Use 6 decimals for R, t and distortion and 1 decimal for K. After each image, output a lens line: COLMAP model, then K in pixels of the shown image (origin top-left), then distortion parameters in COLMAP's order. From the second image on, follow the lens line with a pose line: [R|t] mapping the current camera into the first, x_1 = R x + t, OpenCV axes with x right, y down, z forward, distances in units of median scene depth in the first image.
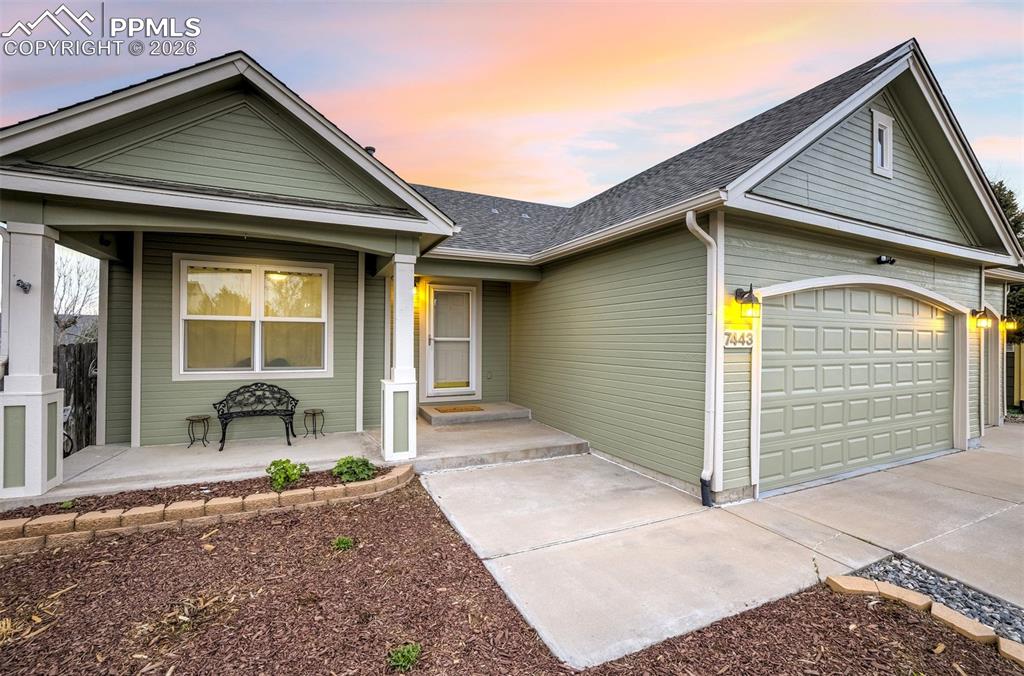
lens RADIAL K [[441.8, 0, 509.4], [0, 441.8, 339.0], [0, 0, 1]] dist [-0.025413, 0.003450]
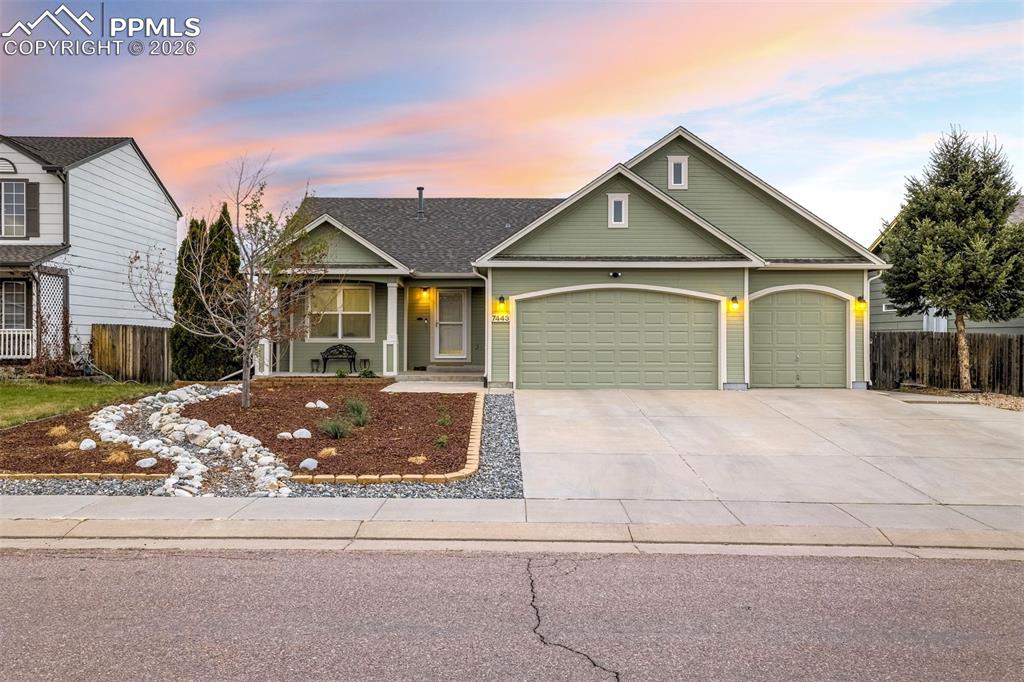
lens RADIAL K [[880.4, 0, 510.8], [0, 880.4, 341.6], [0, 0, 1]] dist [0.004550, -0.000354]
pose [[0.908274, -0.004249, -0.418355, 1.908199], [0.004303, 0.999990, -0.000813, 0.096008], [0.418354, -0.001062, 0.908283, -2.447451]]
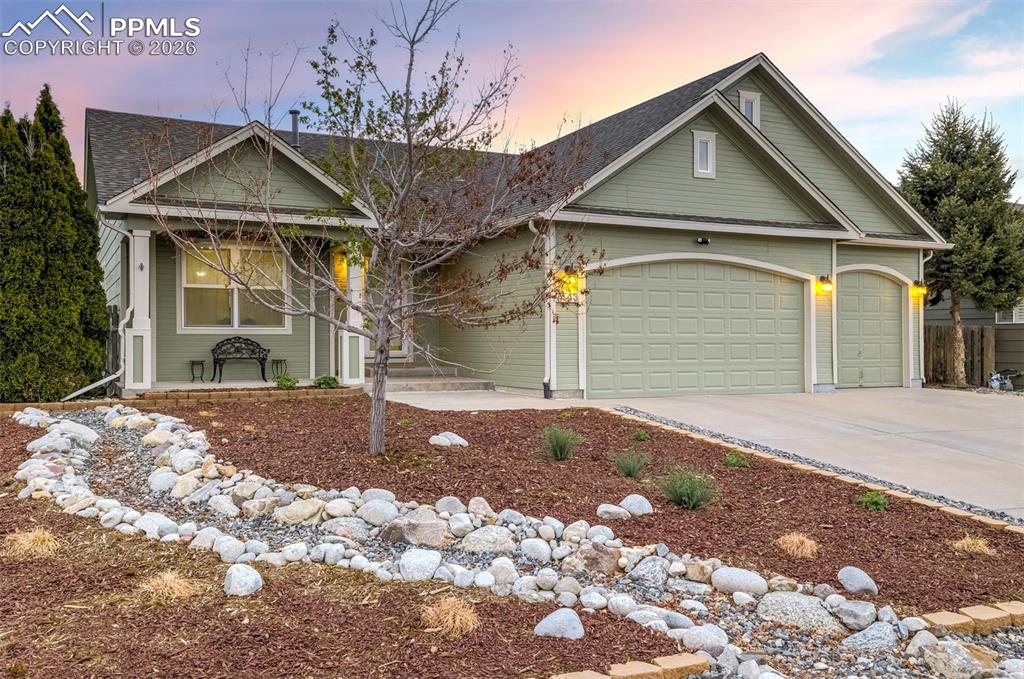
lens RADIAL K [[913.0, 0, 508.4], [0, 913.0, 341.5], [0, 0, 1]] dist [0.001156, -0.000321]
pose [[0.999699, -0.005930, 0.023794, 0.165362], [0.005873, 0.999980, 0.002432, 0.115532], [-0.023808, -0.002292, 0.999714, -1.753126]]
